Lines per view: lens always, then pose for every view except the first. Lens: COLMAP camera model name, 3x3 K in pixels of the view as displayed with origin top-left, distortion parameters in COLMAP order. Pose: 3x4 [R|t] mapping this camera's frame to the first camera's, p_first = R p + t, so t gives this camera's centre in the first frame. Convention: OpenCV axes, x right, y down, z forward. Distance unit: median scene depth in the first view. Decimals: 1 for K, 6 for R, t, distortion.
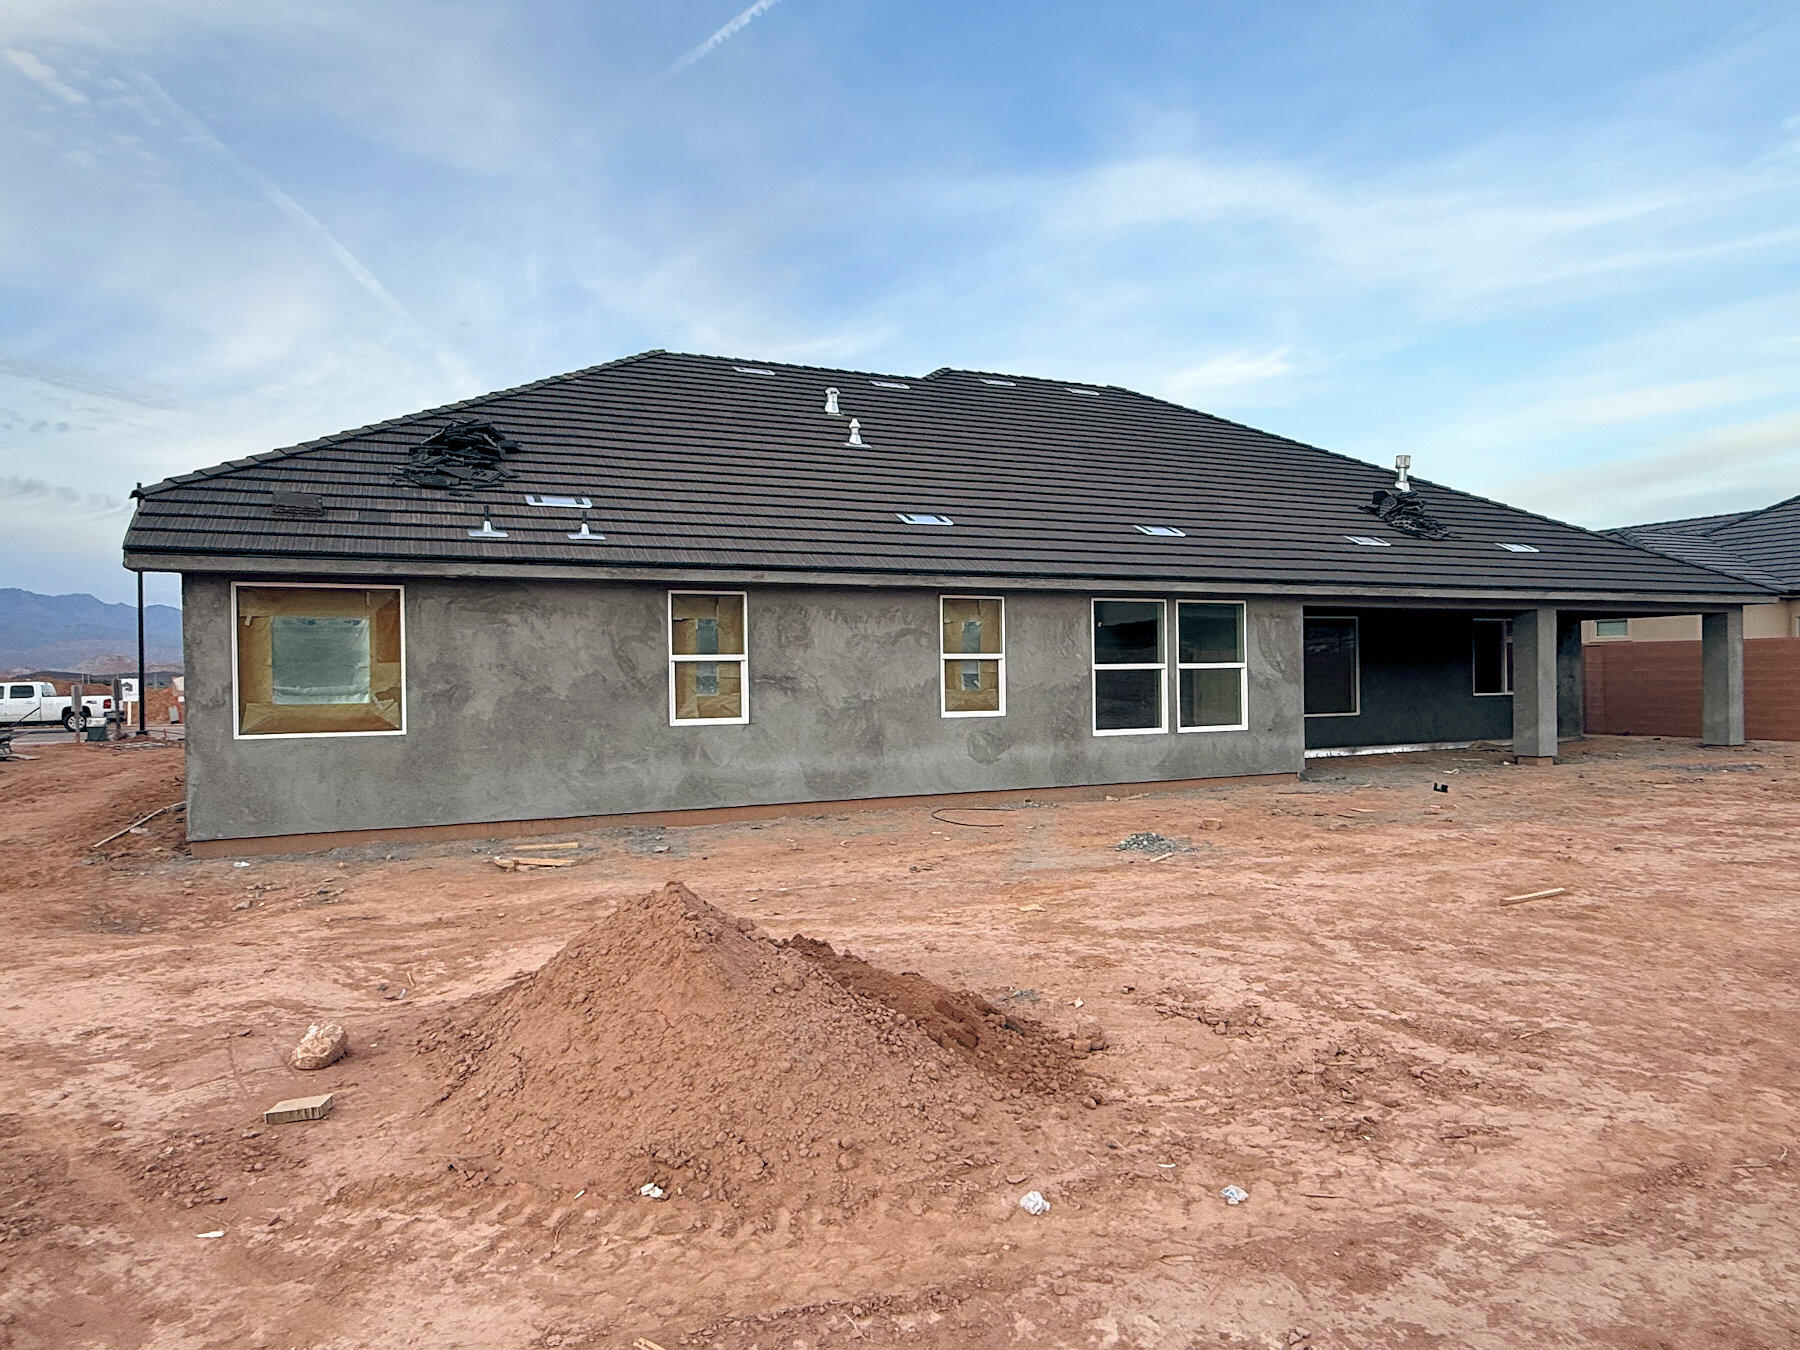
lens RADIAL K [[1107.4, 0, 899.1], [0, 1107.4, 673.5], [0, 0, 1]] dist [0.002174, -0.002015]
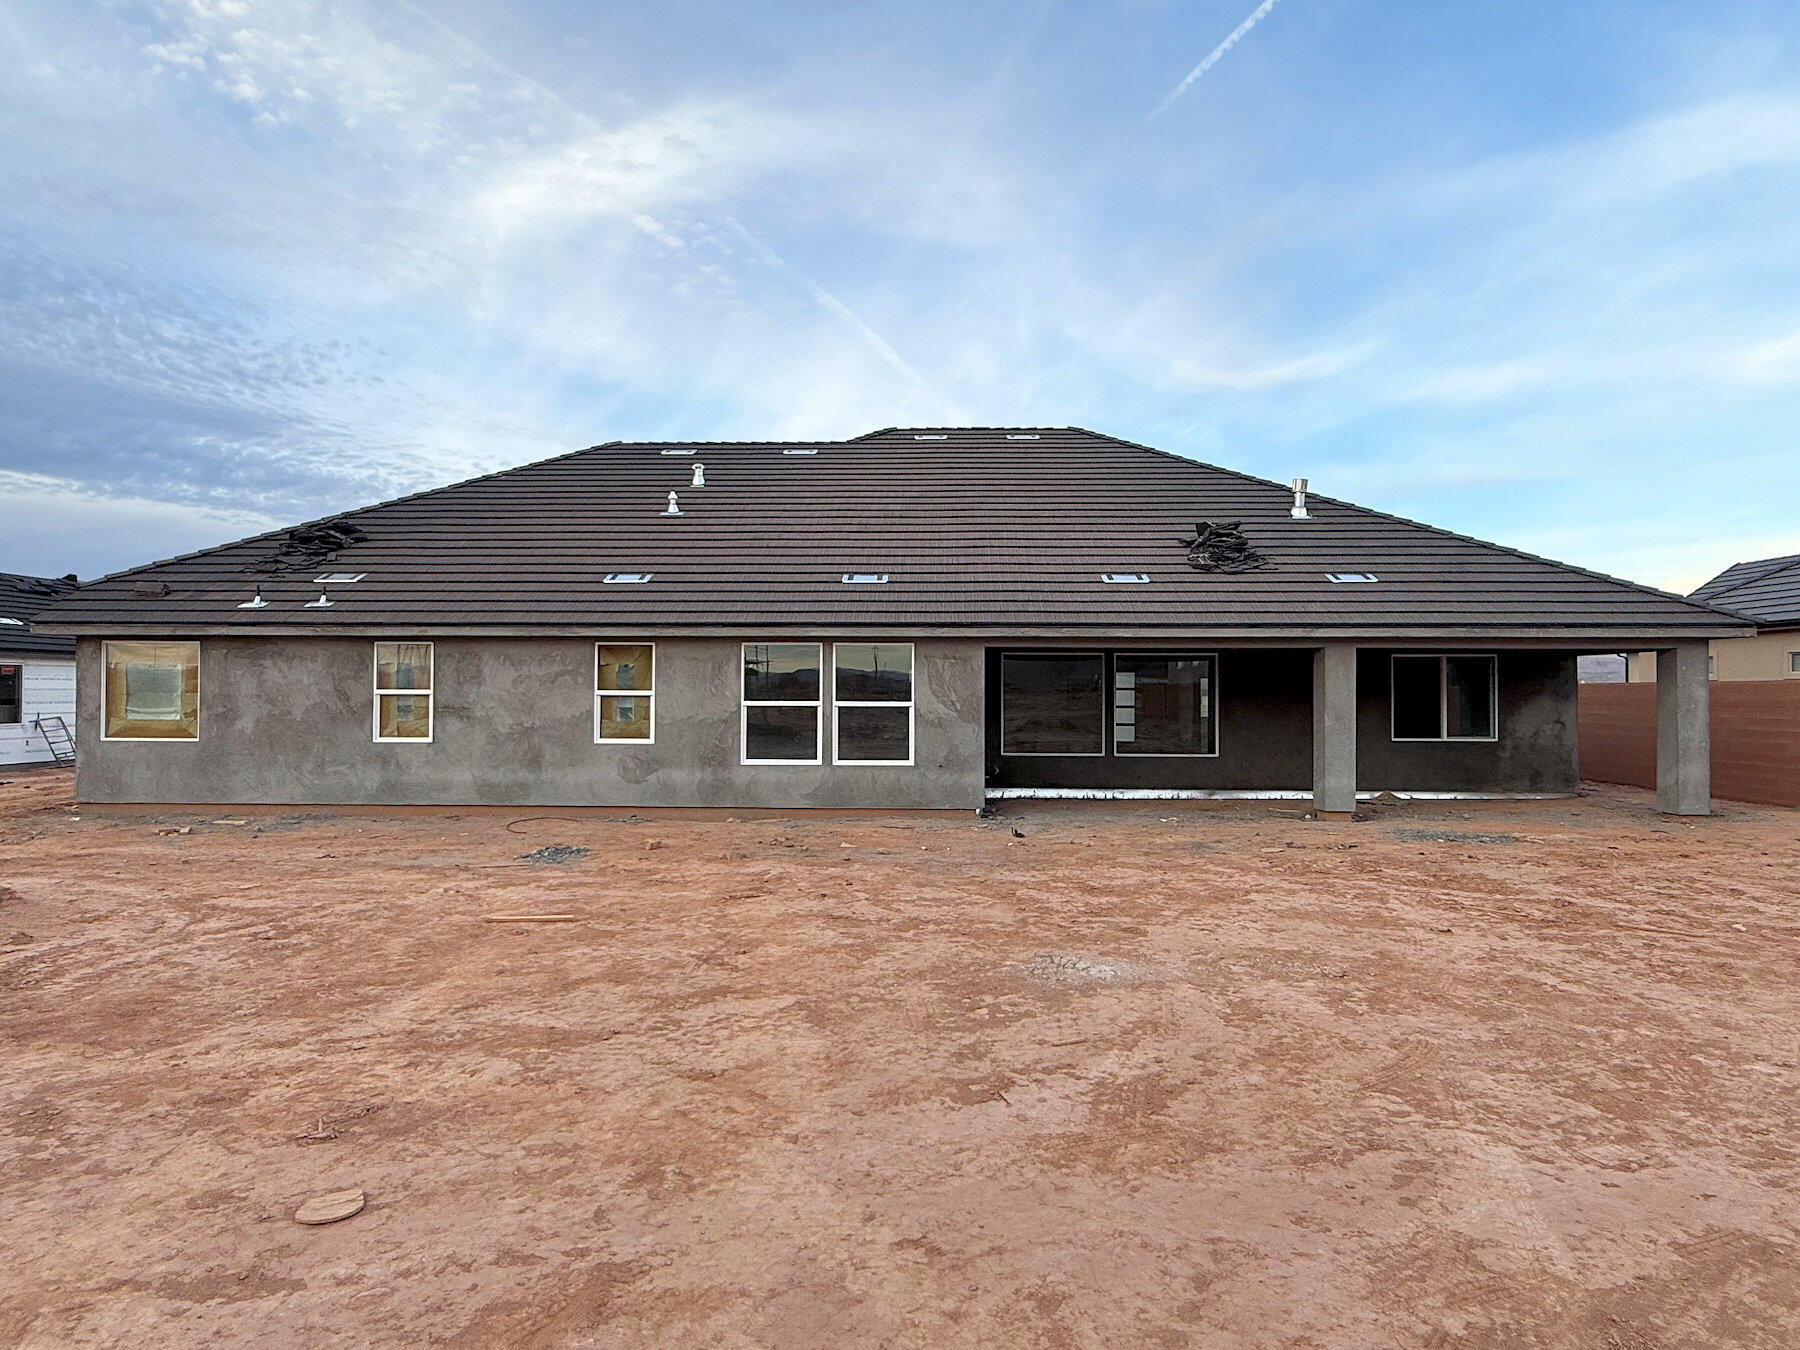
lens RADIAL K [[1054.4, 0, 900.0], [0, 1054.4, 681.7], [0, 0, 1]] dist [0.005286, 0.000227]
pose [[0.903632, 0.011017, -0.428167, 0.793960], [-0.015993, 0.999840, -0.008027, -0.022477], [0.428010, 0.014101, 0.903664, 0.092608]]
